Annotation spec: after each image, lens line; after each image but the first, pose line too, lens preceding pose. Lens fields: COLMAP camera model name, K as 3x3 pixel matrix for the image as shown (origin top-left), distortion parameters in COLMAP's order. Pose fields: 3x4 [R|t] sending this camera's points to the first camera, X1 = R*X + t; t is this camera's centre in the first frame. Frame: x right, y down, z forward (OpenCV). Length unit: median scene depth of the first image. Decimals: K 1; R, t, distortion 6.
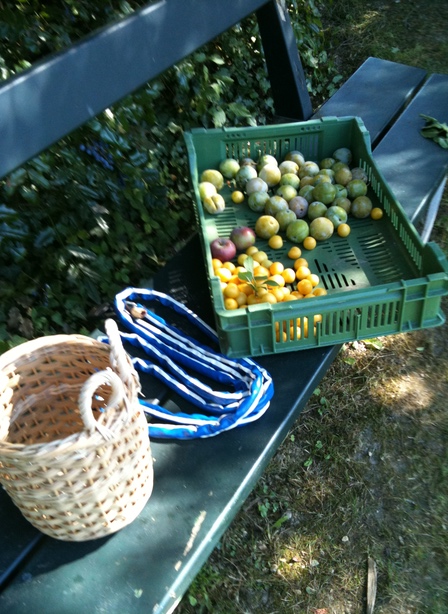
lens RADIAL K [[610.9, 0, 224.0], [0, 610.9, 307.0], [0, 0, 1]] dist [-0.039485, -0.009583]
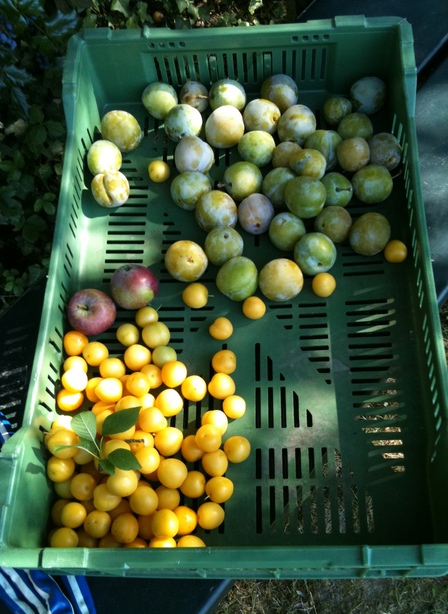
lens RADIAL K [[610.9, 0, 224.0], [0, 610.9, 307.0], [0, 0, 1]] dist [-0.039485, -0.009583]
pose [[0.988715, 0.114335, -0.096800, 0.160416], [-0.071789, 0.928738, 0.363719, -0.290486], [0.131488, -0.352665, 0.926465, 0.473613]]
